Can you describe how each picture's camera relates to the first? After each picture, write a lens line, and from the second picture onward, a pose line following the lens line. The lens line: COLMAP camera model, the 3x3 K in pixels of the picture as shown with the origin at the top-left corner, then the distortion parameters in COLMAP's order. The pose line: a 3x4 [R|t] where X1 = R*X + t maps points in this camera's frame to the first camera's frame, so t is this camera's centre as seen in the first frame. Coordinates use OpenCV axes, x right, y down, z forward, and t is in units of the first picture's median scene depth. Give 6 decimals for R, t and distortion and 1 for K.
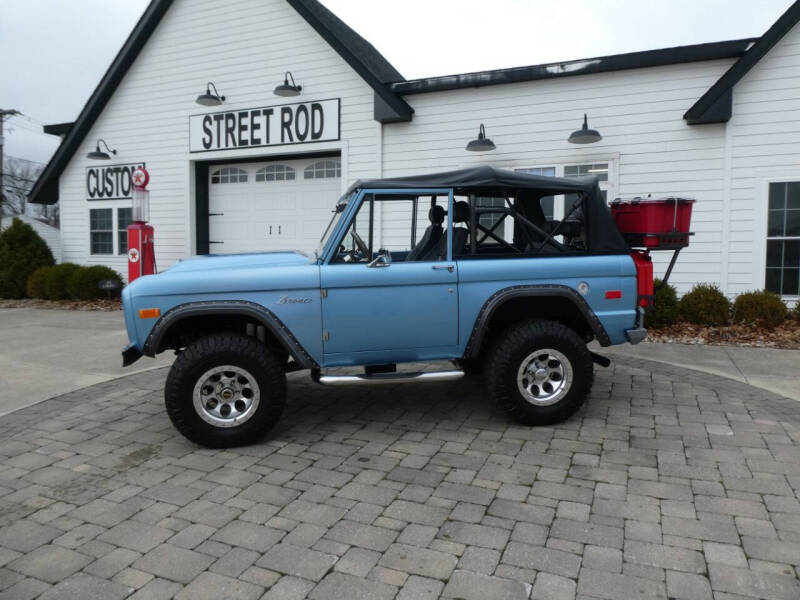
lens RADIAL K [[558.1, 0, 405.4], [0, 558.1, 302.4], [0, 0, 1]] dist [-0.027422, 0.010109]
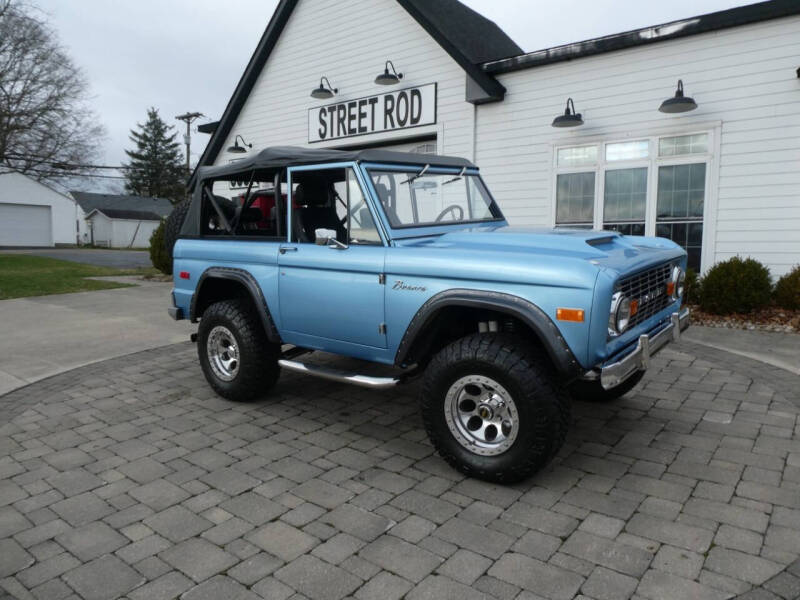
lens RADIAL K [[559.7, 0, 401.0], [0, 559.7, 299.5], [0, 0, 1]] dist [-0.031350, 0.005680]
pose [[0.959068, 0.028041, -0.281783, 0.120420], [-0.021823, 0.999445, 0.025182, 0.008436], [0.282333, -0.018001, 0.959148, -0.011638]]
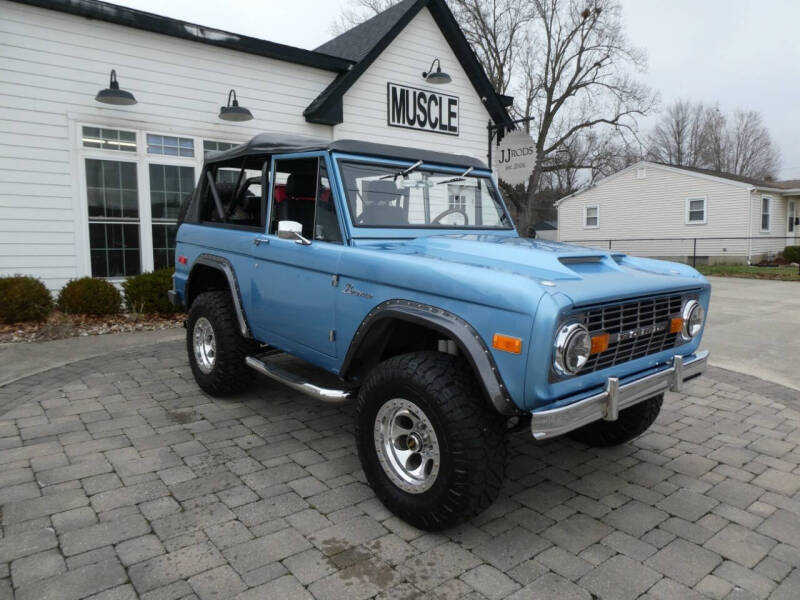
lens RADIAL K [[558.1, 0, 405.4], [0, 558.1, 302.4], [0, 0, 1]] dist [-0.027422, 0.010109]
pose [[0.459872, -0.095673, 0.882816, -0.347118], [0.069391, 0.995011, 0.071685, -0.015657], [-0.885270, 0.028293, 0.464216, 0.238836]]
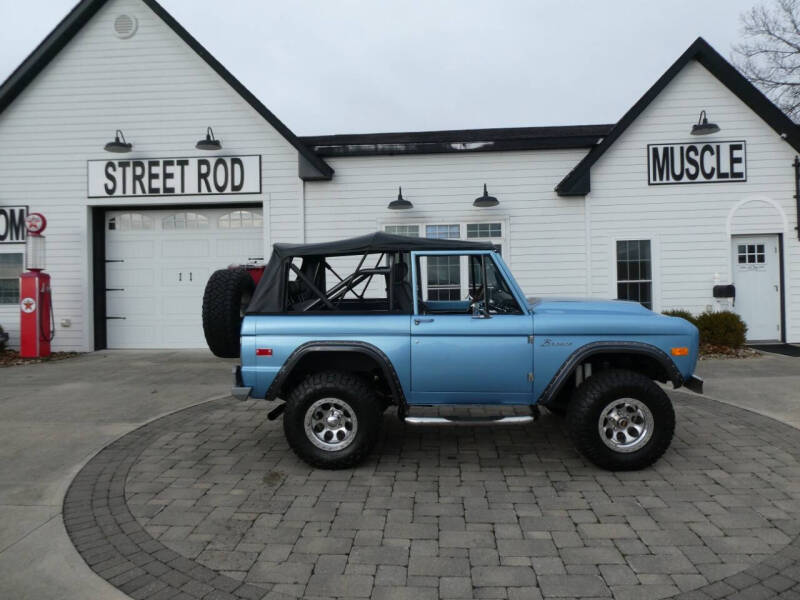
lens RADIAL K [[560.1, 0, 404.1], [0, 560.1, 300.0], [0, 0, 1]] dist [-0.024585, 0.002131]
pose [[0.944788, -0.021133, 0.326999, -0.214696], [0.045722, 0.996658, -0.067692, -0.002276], [-0.324476, 0.078906, 0.942597, -0.085026]]
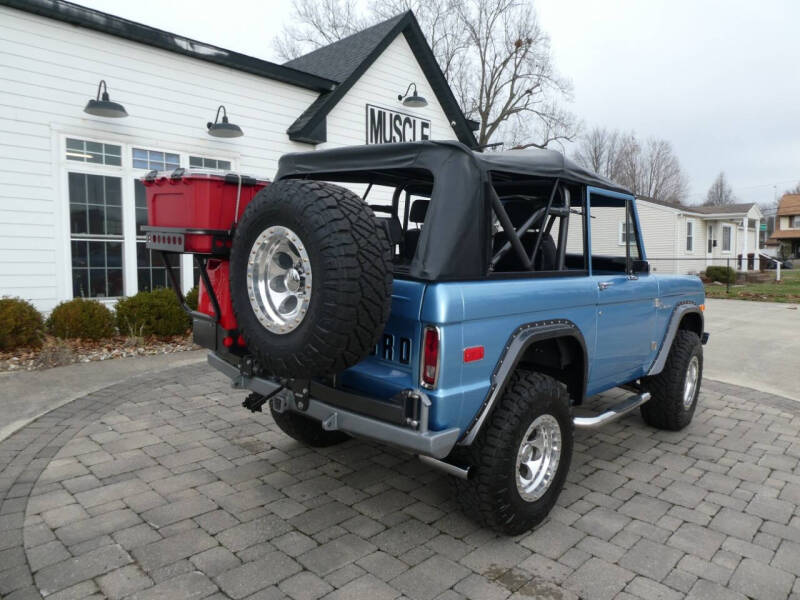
lens RADIAL K [[559.7, 0, 407.0], [0, 559.7, 301.2], [0, 0, 1]] dist [-0.028435, 0.001760]
pose [[0.334164, -0.068381, 0.940031, -0.391896], [0.066578, 0.996586, 0.048828, -0.027242], [-0.940161, 0.046268, 0.337576, 0.325104]]
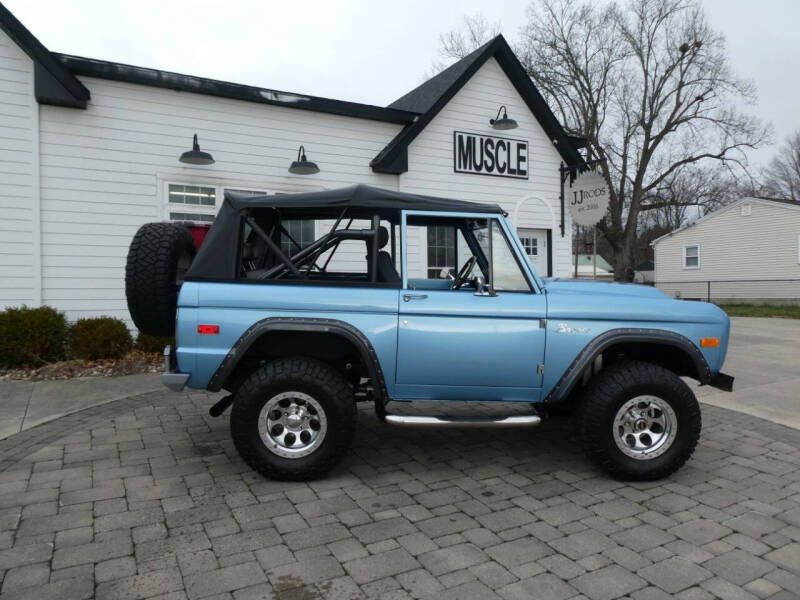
lens RADIAL K [[558.1, 0, 405.4], [0, 558.1, 302.4], [0, 0, 1]] dist [-0.027422, 0.010109]
pose [[0.610849, -0.028865, 0.791221, -0.321283], [0.065201, 0.997775, -0.013937, -0.014740], [-0.789058, 0.060101, 0.611372, 0.180156]]
